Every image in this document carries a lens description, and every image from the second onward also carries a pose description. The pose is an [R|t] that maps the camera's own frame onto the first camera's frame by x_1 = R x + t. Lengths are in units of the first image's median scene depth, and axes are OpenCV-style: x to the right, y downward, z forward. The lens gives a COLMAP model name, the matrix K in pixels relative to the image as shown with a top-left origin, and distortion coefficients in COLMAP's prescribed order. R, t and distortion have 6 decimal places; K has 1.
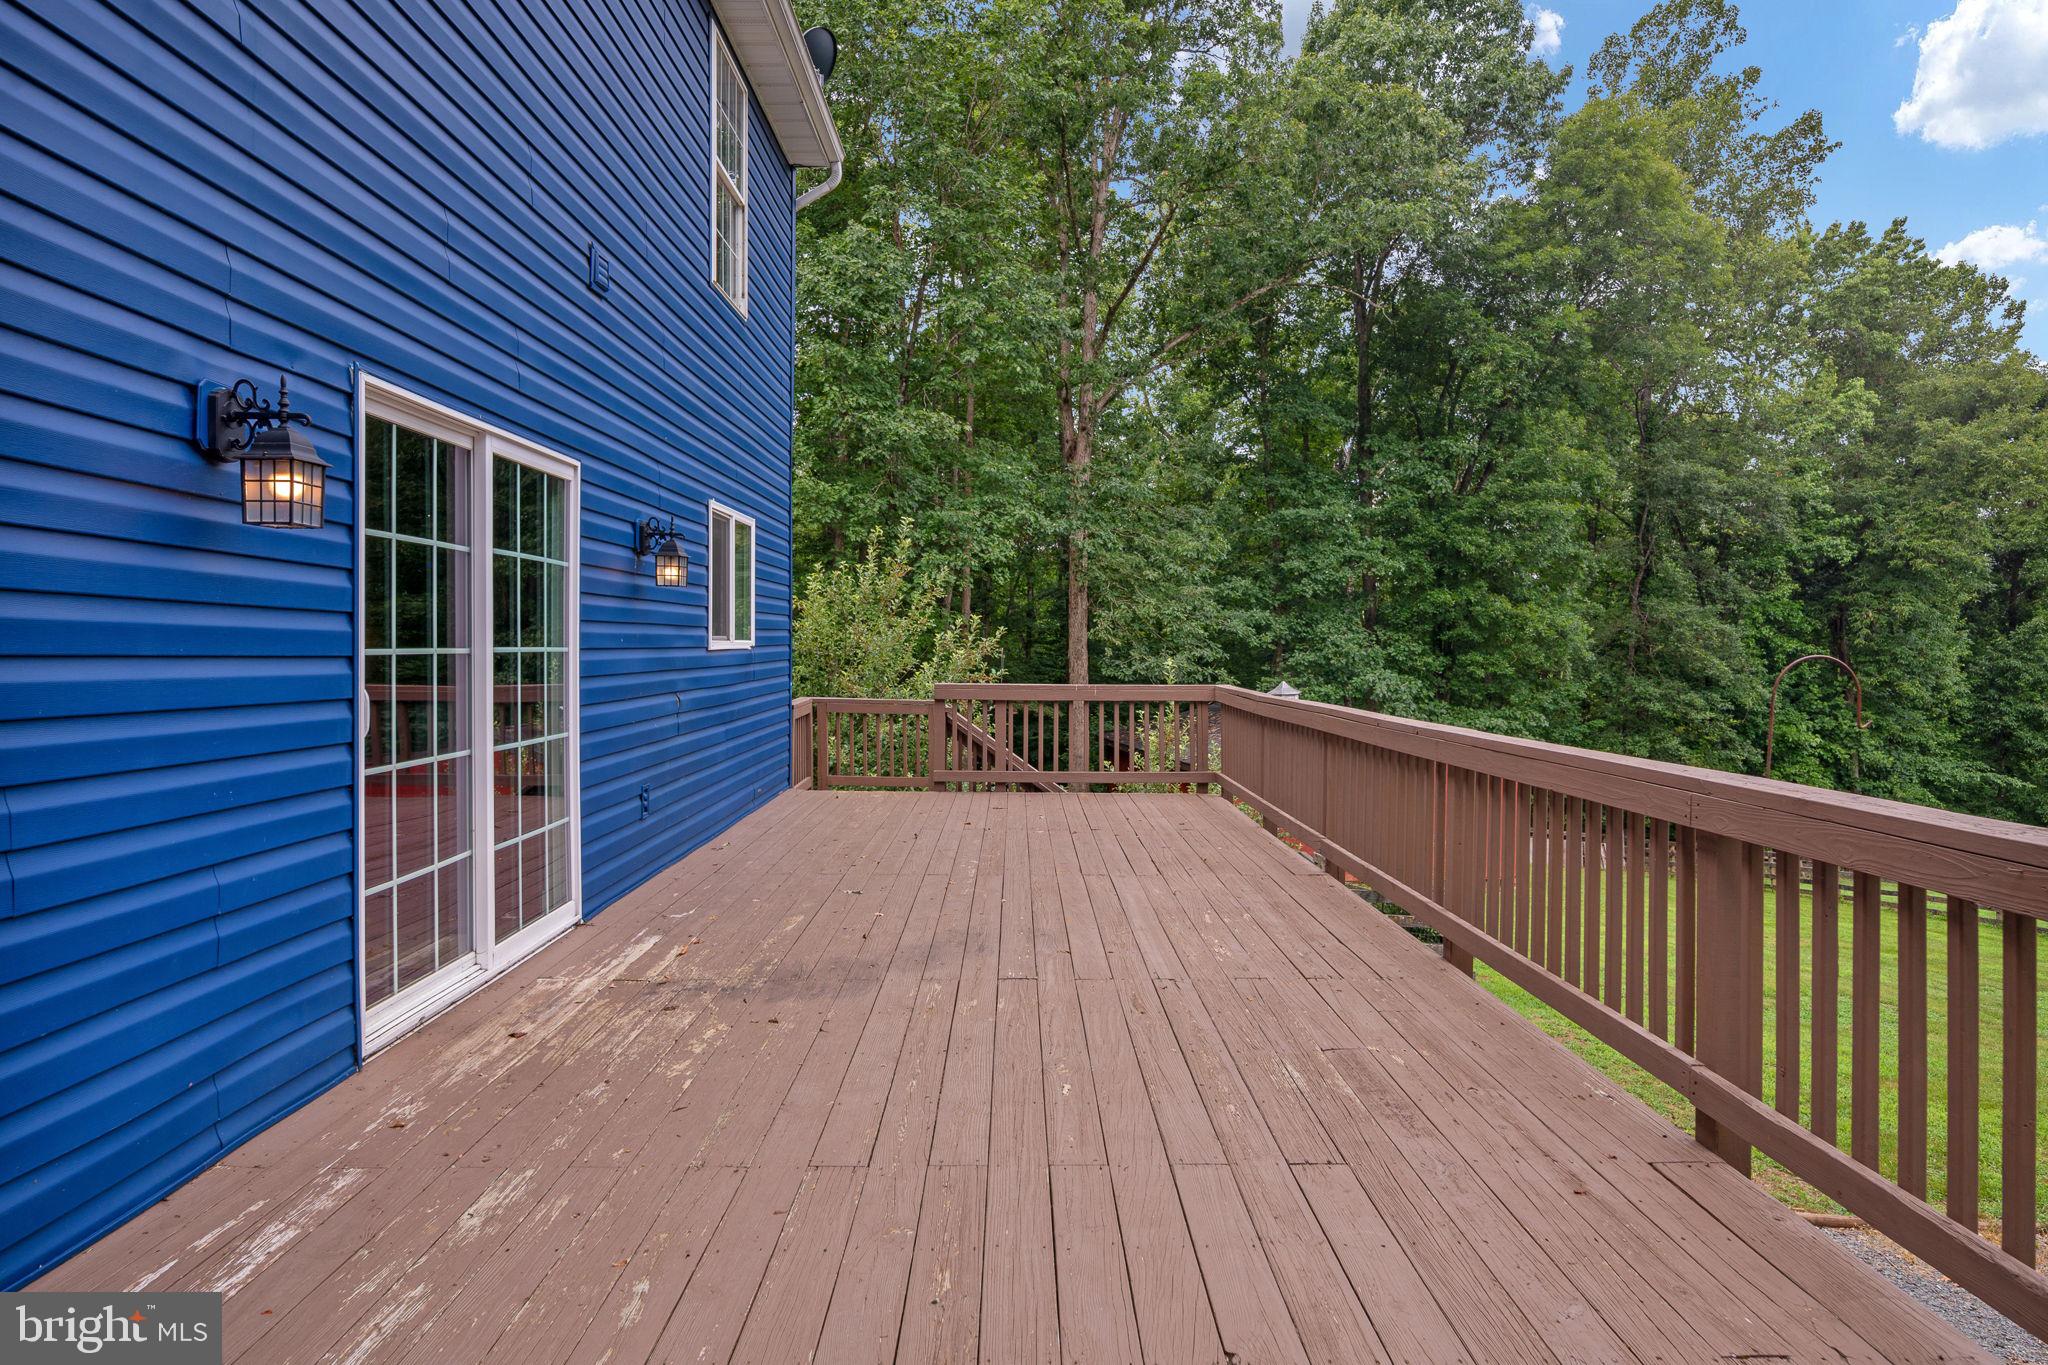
lens RADIAL K [[1218.7, 0, 991.7], [0, 1218.7, 648.2], [0, 0, 1]] dist [0.011410, 0.001551]
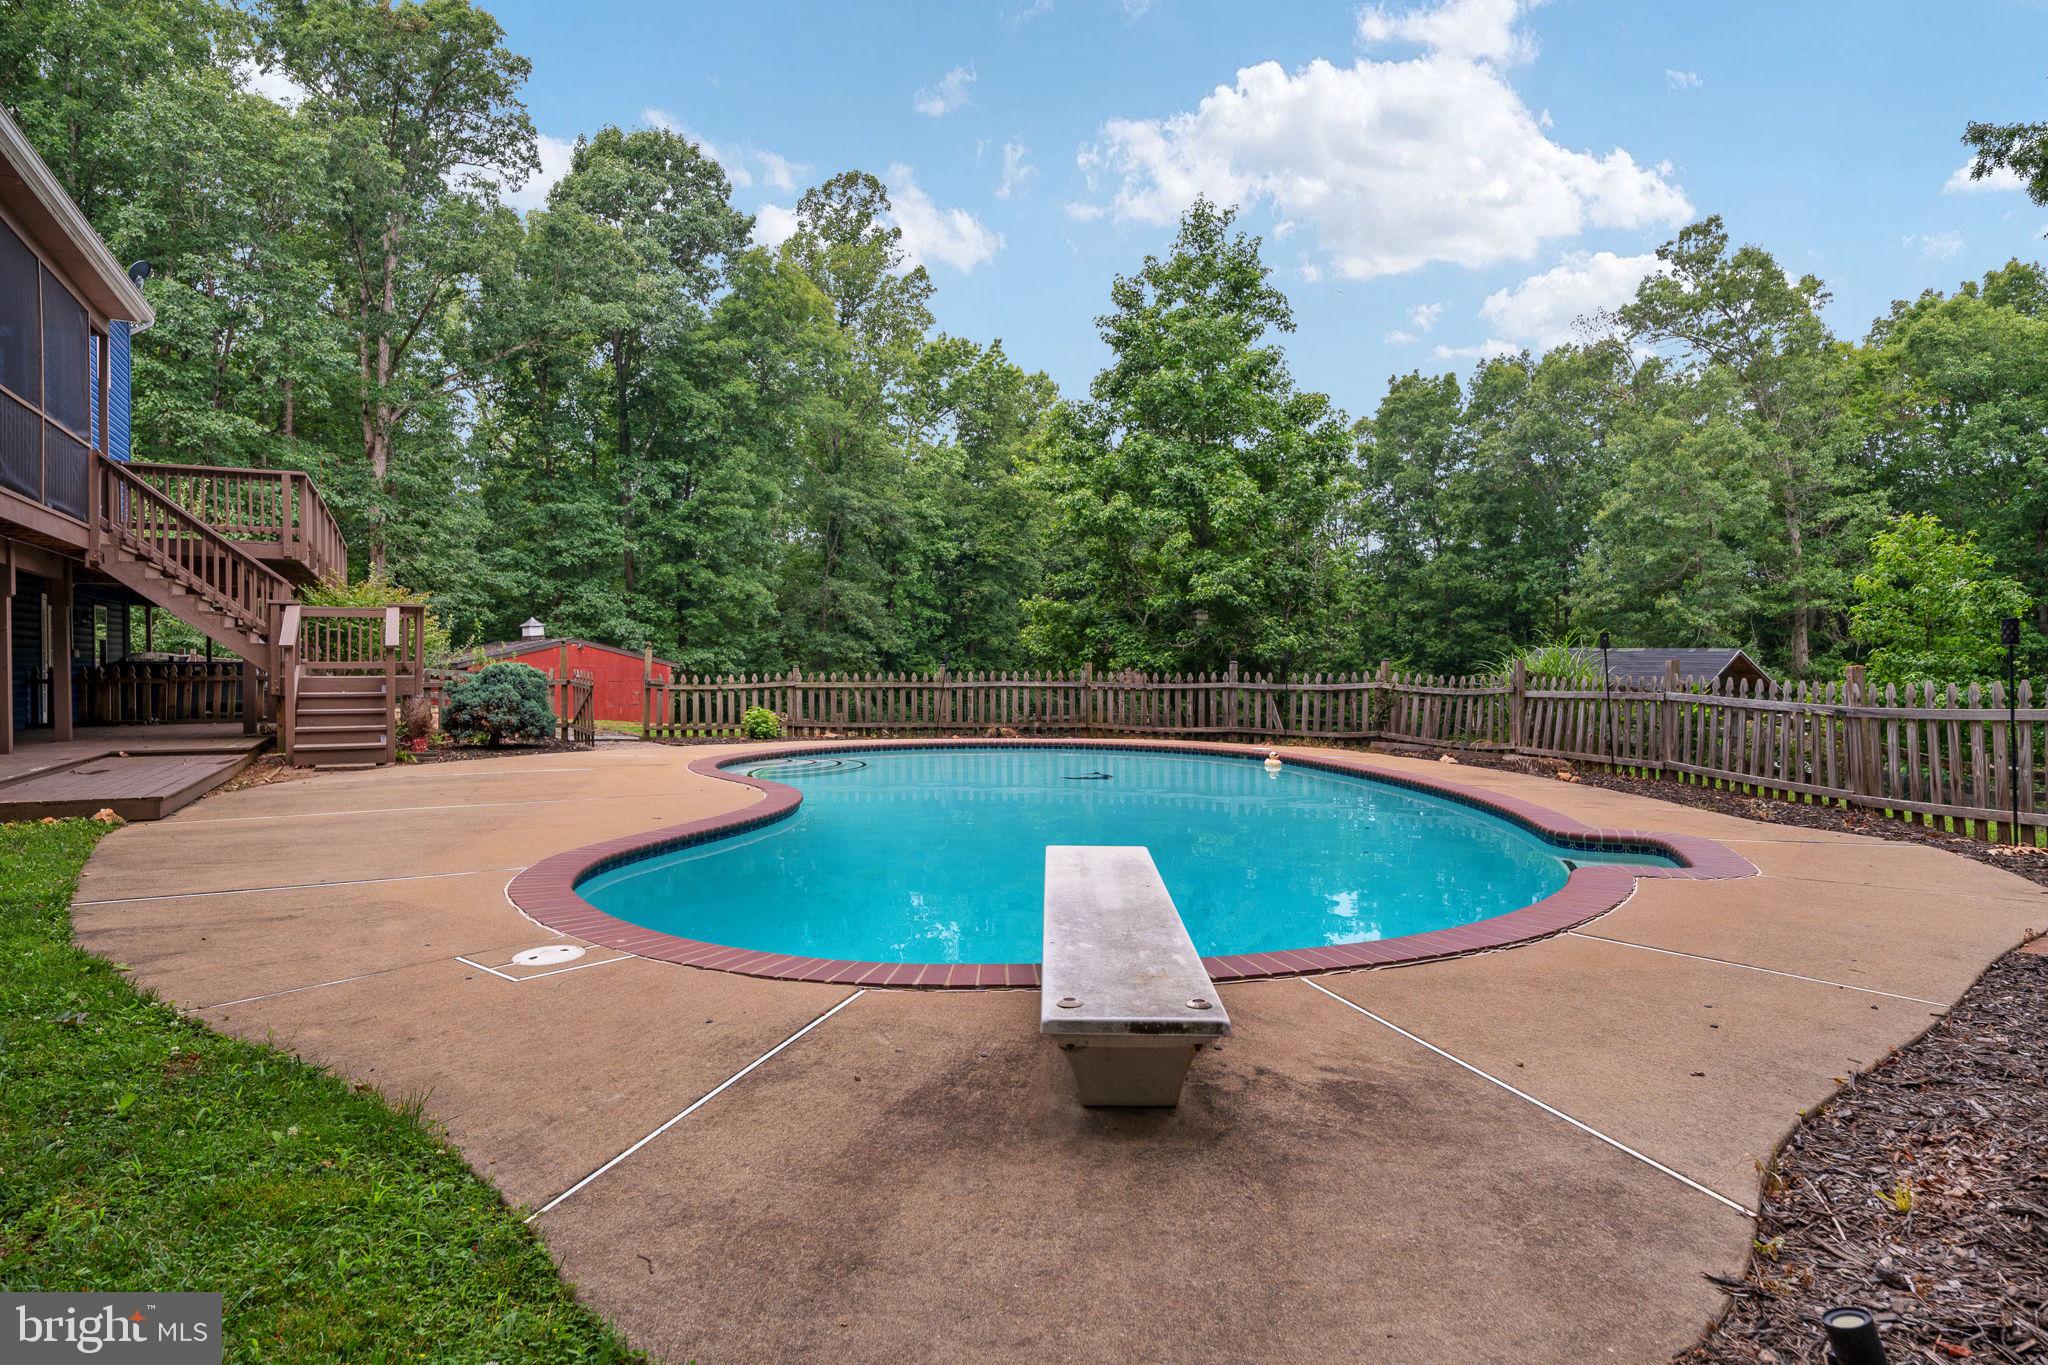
lens RADIAL K [[1218.7, 0, 1013.2], [0, 1218.7, 673.7], [0, 0, 1]] dist [0.011410, 0.001551]
pose [[0.888947, -0.013024, 0.457824, 0.067575], [0.009356, 0.999903, 0.010278, 0.071731], [-0.457914, -0.004853, 0.888983, -0.486234]]
